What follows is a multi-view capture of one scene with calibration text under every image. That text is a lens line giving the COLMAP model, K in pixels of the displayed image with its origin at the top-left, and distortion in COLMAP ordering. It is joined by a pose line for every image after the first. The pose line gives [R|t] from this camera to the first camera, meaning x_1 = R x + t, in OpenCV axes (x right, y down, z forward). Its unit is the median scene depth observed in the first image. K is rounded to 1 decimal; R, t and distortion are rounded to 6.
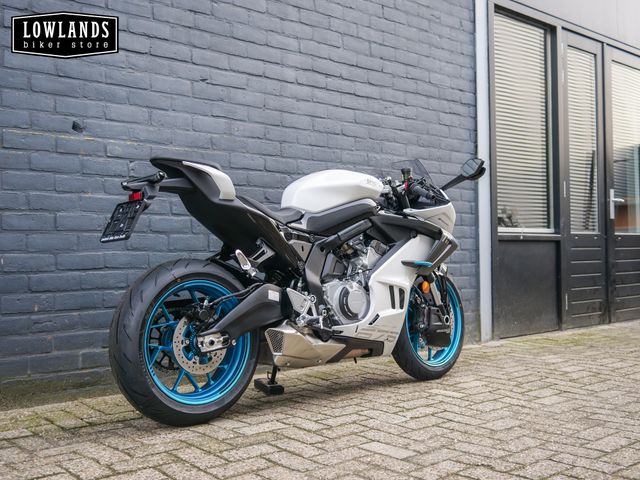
lens RADIAL K [[735.8, 0, 324.2], [0, 735.8, 239.0], [0, 0, 1]] dist [-0.001983, 0.000000]
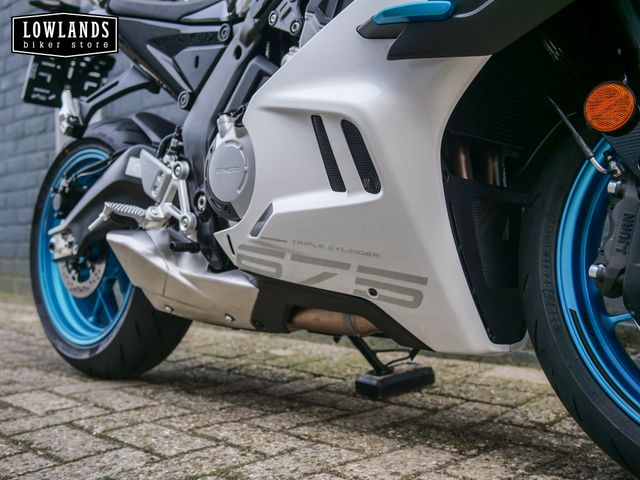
lens RADIAL K [[735.8, 0, 320.9], [0, 735.8, 237.7], [0, 0, 1]] dist [-0.001983, 0.000000]
pose [[0.070098, 0.005205, -0.997527, 0.413427], [0.034301, 0.999382, 0.007626, 0.116062], [0.996950, -0.034751, 0.069876, 1.007342]]
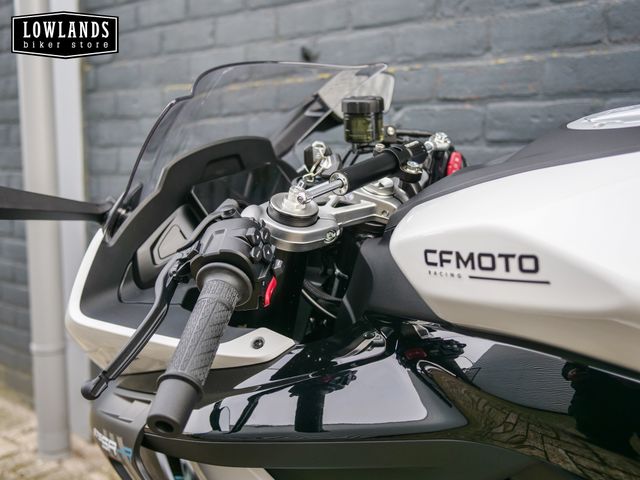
lens RADIAL K [[735.8, 0, 317.7], [0, 735.8, 240.9], [0, 0, 1]] dist [-0.001983, 0.000000]
pose [[0.122263, 0.127990, -0.984210, 0.211569], [0.018952, 0.991168, 0.131249, -0.089024], [0.992317, -0.034700, 0.118758, 0.940393]]
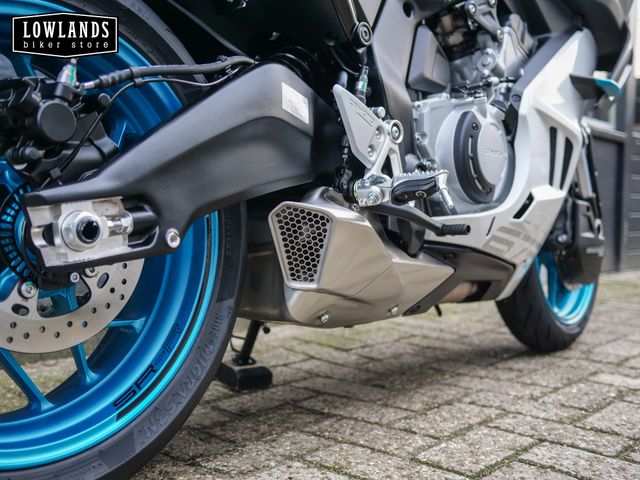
lens RADIAL K [[735.8, 0, 322.6], [0, 735.8, 224.6], [0, 0, 1]] dist [-0.001983, 0.000000]
pose [[0.990946, 0.025012, 0.131912, -0.090399], [-0.030662, 0.998690, 0.040971, 0.107238], [-0.130714, -0.044645, 0.990414, 0.628737]]
